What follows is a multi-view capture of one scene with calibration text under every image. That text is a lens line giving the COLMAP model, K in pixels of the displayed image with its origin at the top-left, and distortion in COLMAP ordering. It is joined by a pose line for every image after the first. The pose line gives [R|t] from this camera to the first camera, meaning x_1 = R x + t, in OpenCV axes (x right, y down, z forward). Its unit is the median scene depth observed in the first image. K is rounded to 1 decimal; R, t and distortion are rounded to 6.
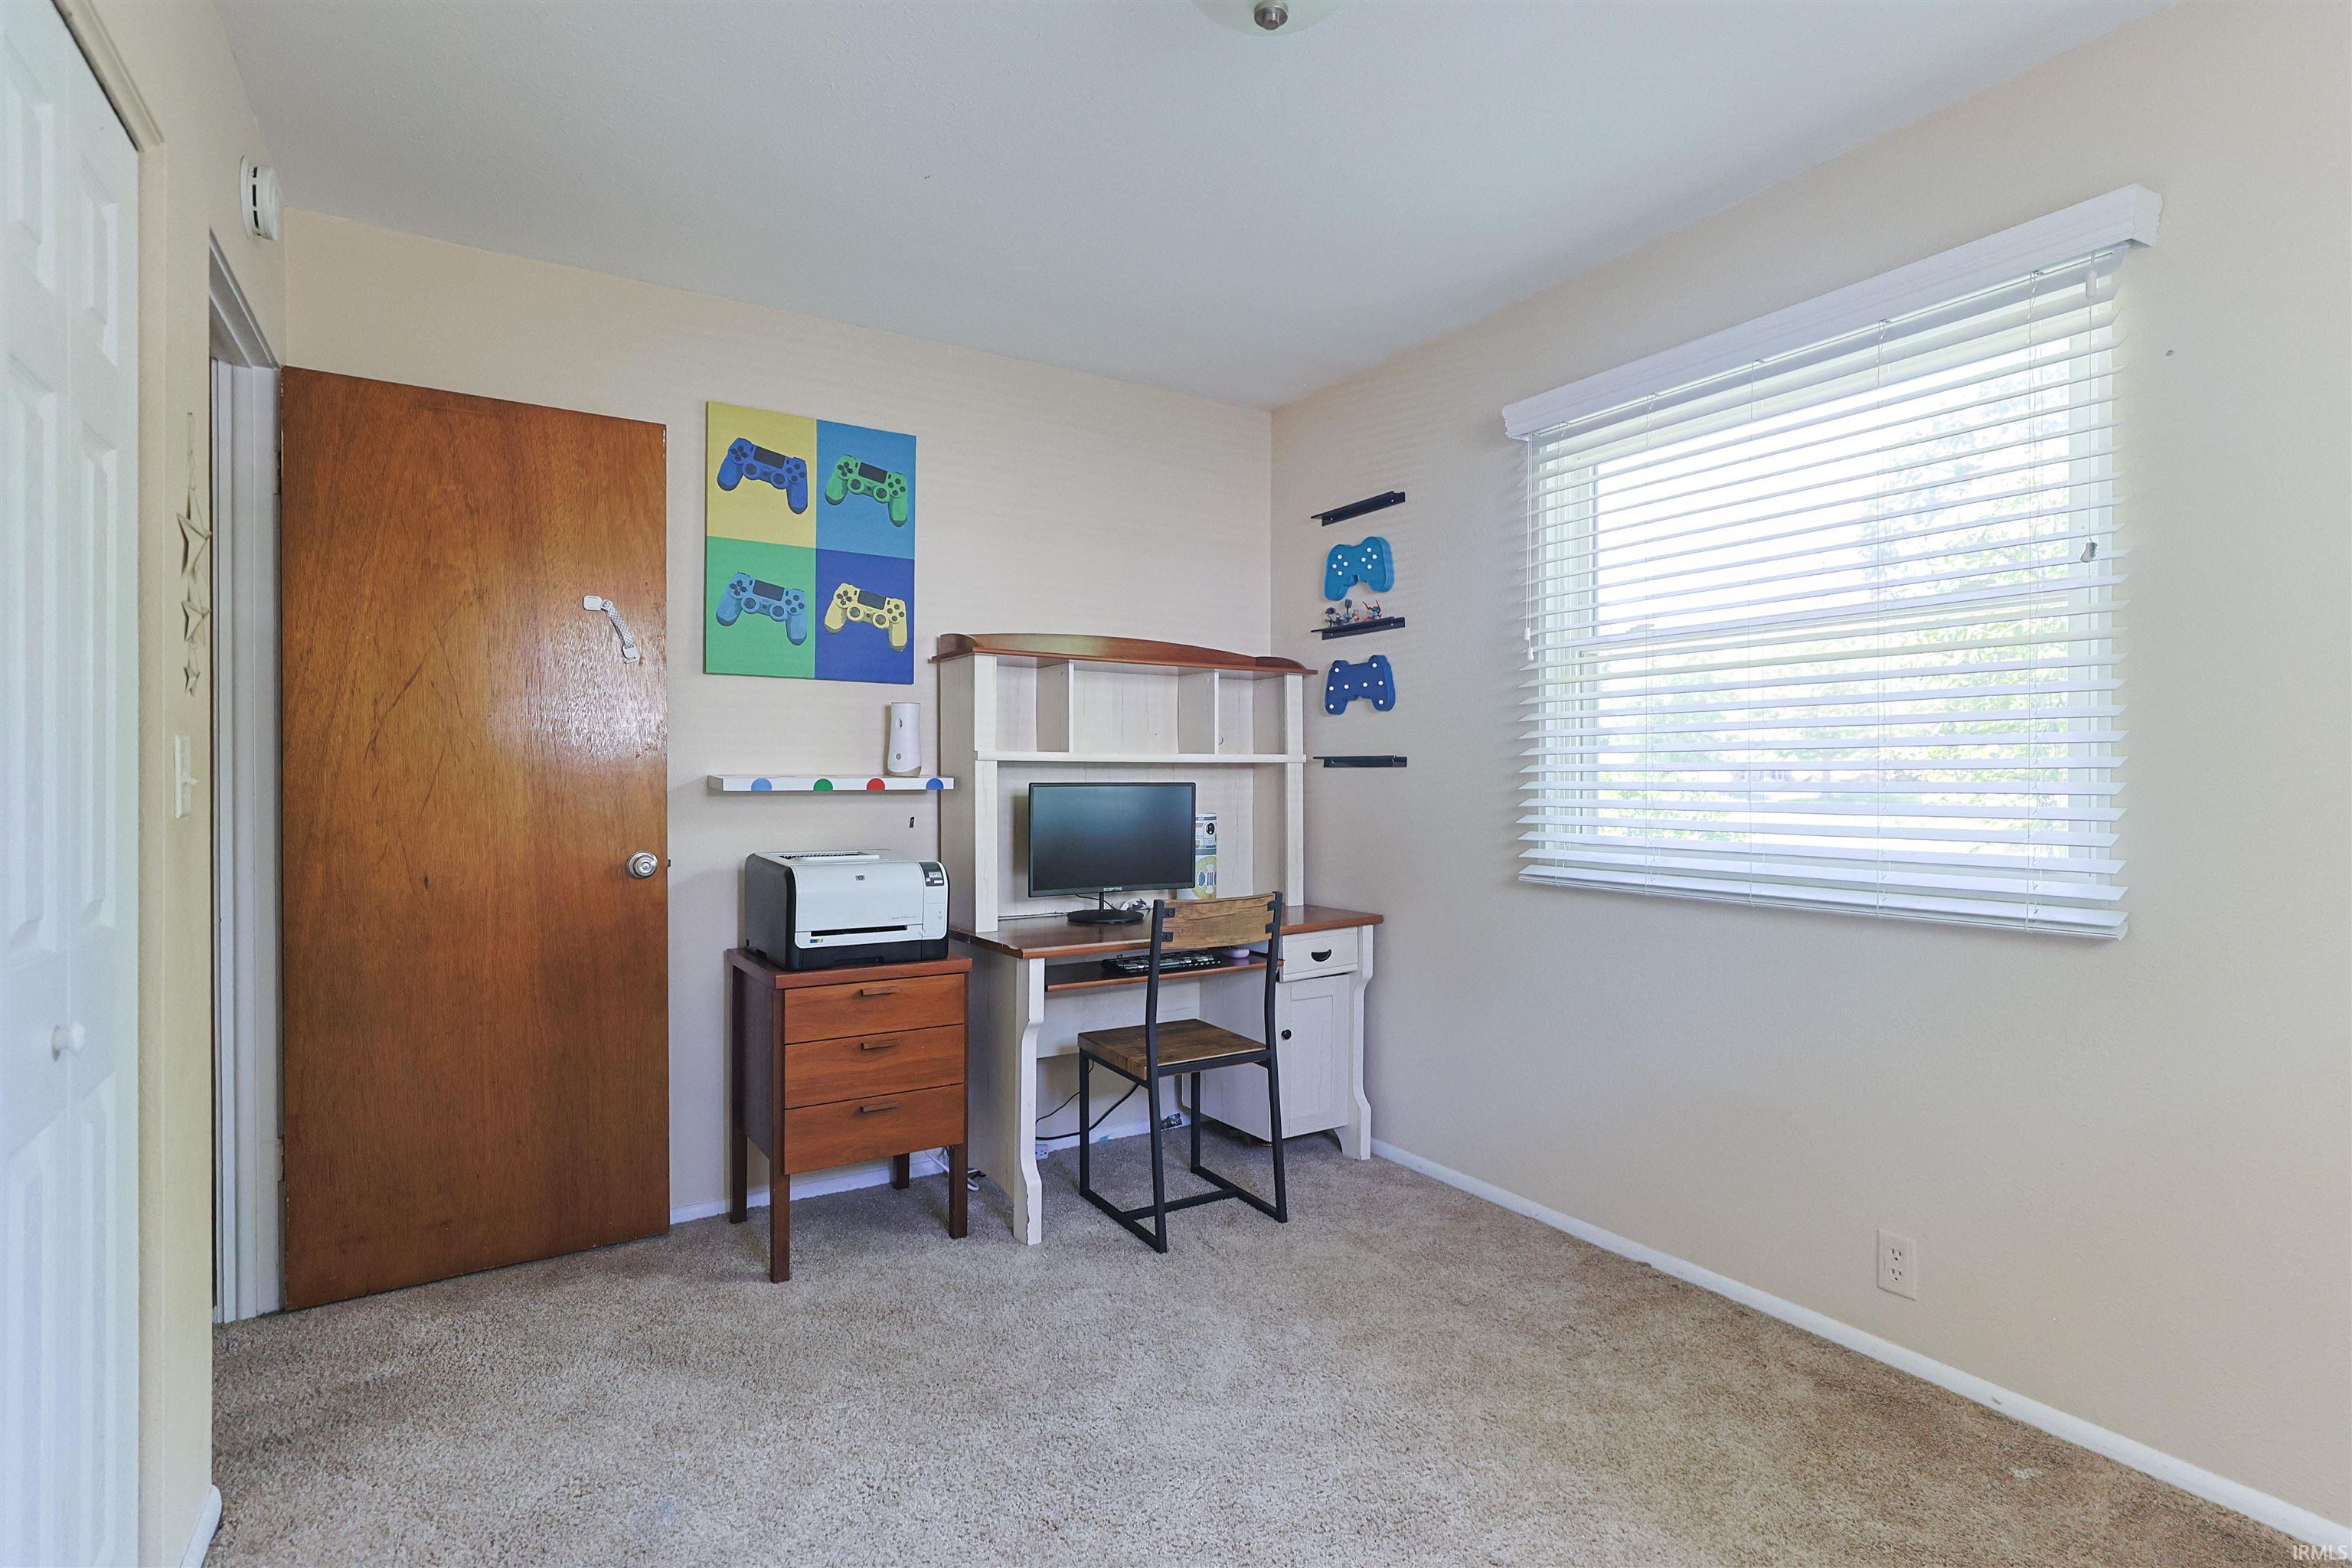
lens RADIAL K [[1142.1, 0, 1184.6], [0, 1142.1, 774.6], [0, 0, 1]] dist [-0.022630, 0.014614]
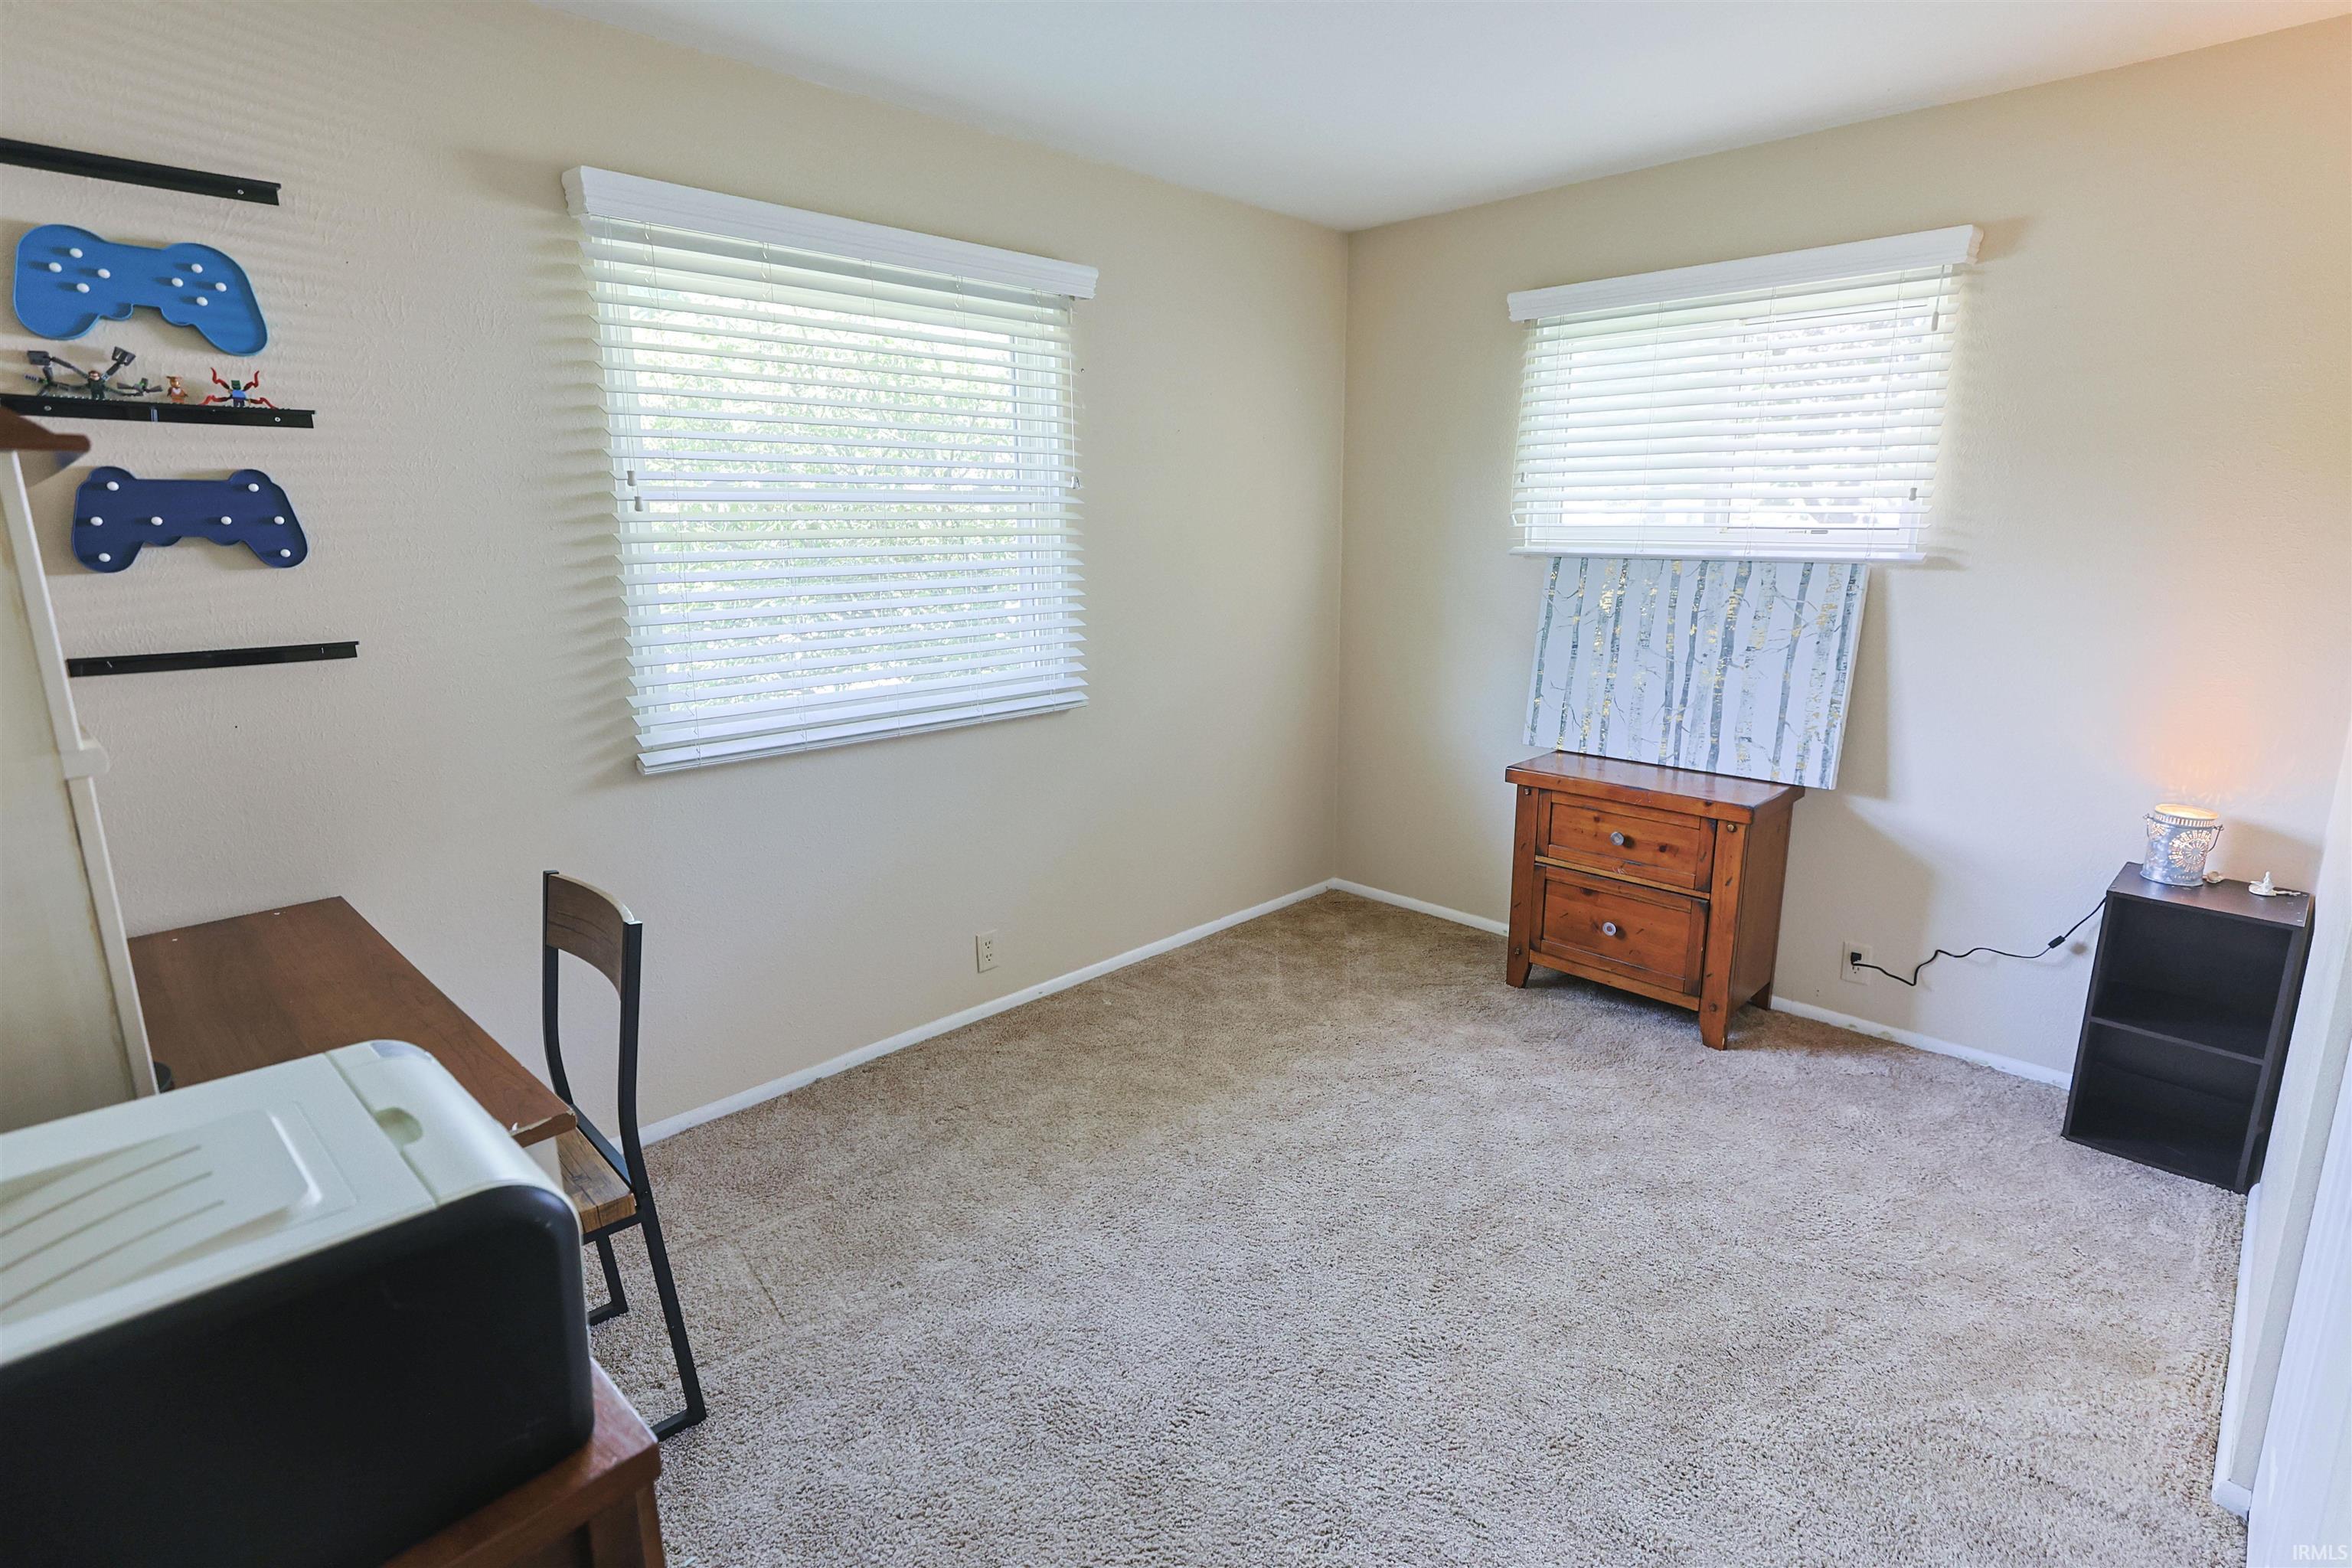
lens RADIAL K [[1142.1, 0, 1184.6], [0, 1142.1, 774.6], [0, 0, 1]] dist [-0.022630, 0.014614]
pose [[-0.234807, -0.210747, 0.948921, -0.743265], [0.003219, 0.976040, 0.217566, -0.112015], [-0.972037, 0.054141, -0.228503, 0.984634]]
